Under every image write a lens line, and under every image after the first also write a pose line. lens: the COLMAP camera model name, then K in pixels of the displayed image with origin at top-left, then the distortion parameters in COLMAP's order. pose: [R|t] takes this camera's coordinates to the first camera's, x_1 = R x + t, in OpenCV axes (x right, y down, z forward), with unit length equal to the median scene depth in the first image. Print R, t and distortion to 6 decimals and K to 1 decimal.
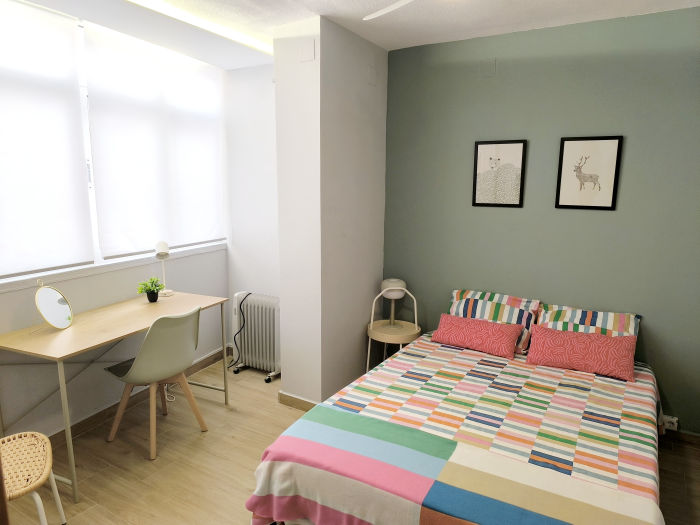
lens RADIAL K [[485.3, 0, 352.2], [0, 485.3, 261.0], [0, 0, 1]] dist [0.046184, -0.040423]
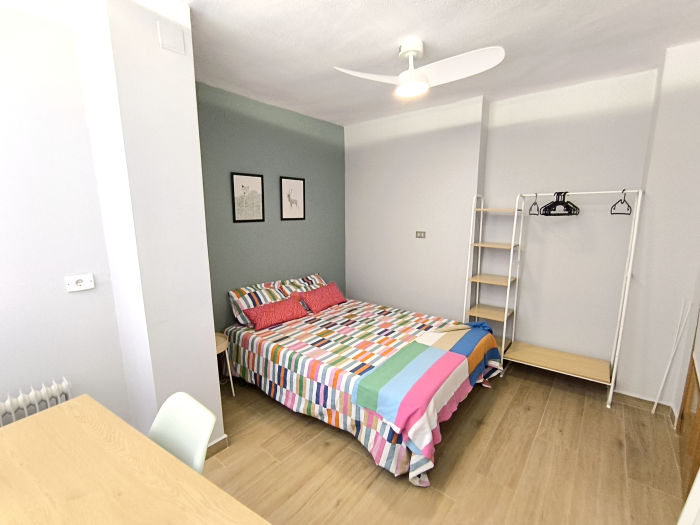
lens RADIAL K [[324.8, 0, 355.0], [0, 324.8, 265.2], [0, 0, 1]] dist [0.001086, 0.000215]
pose [[0.123390, -0.180400, 0.975823, -0.705344], [0.170598, 0.972554, 0.158224, -0.106251], [-0.977584, 0.146950, 0.150779, 0.718884]]
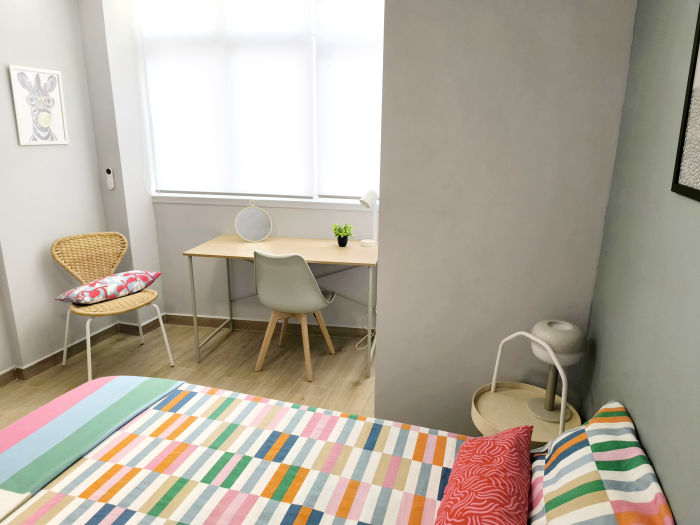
lens RADIAL K [[485.3, 0, 346.3], [0, 485.3, 261.1], [0, 0, 1]] dist [0.046184, -0.040423]
pose [[0.235910, 0.252892, -0.938292, 0.651025], [-0.168158, 0.961602, 0.216895, -0.127998], [0.957115, 0.106614, 0.269377, 0.875986]]
